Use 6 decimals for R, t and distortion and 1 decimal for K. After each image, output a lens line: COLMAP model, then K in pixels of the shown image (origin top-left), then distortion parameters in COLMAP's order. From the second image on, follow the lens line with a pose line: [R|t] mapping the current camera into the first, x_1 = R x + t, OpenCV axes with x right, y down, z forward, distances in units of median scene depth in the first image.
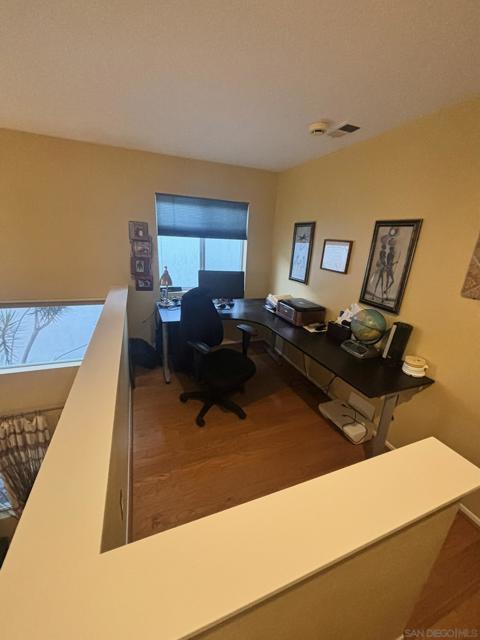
lens RADIAL K [[258.0, 0, 237.2], [0, 258.0, 321.2], [0, 0, 1]] dist [-0.000263, -0.000184]
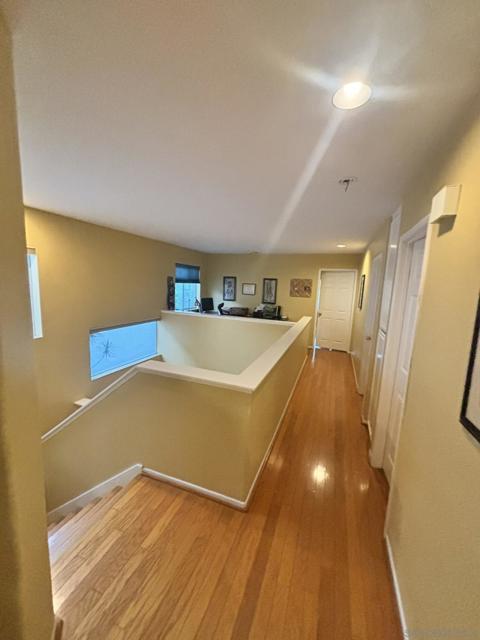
lens RADIAL K [[258.0, 0, 237.1], [0, 258.0, 318.8], [0, 0, 1]] dist [-0.000263, -0.000184]
pose [[0.676590, -0.123948, 0.725853, -1.655175], [0.224599, 0.973497, -0.043119, 0.142722], [-0.701272, 0.192200, 0.686497, -0.721320]]
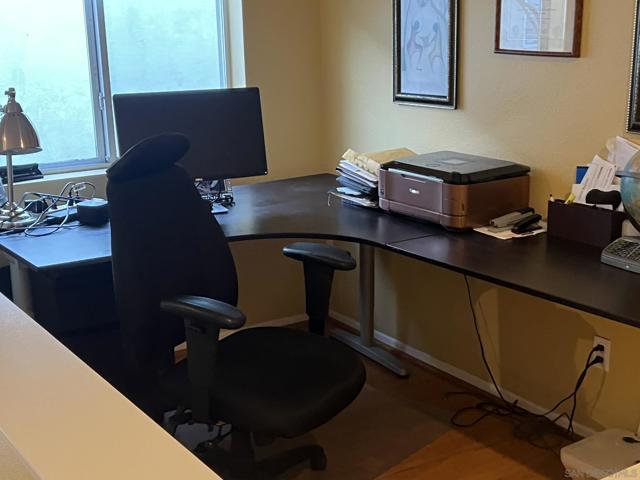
lens RADIAL K [[960.4, 0, 321.5], [0, 960.4, 241.2], [0, 0, 1]] dist [0.010229, 0.000000]
pose [[0.973023, -0.122353, 0.195590, -0.170354], [0.135522, 0.989225, -0.055382, 0.075446], [-0.186706, 0.080394, 0.979121, -0.153938]]
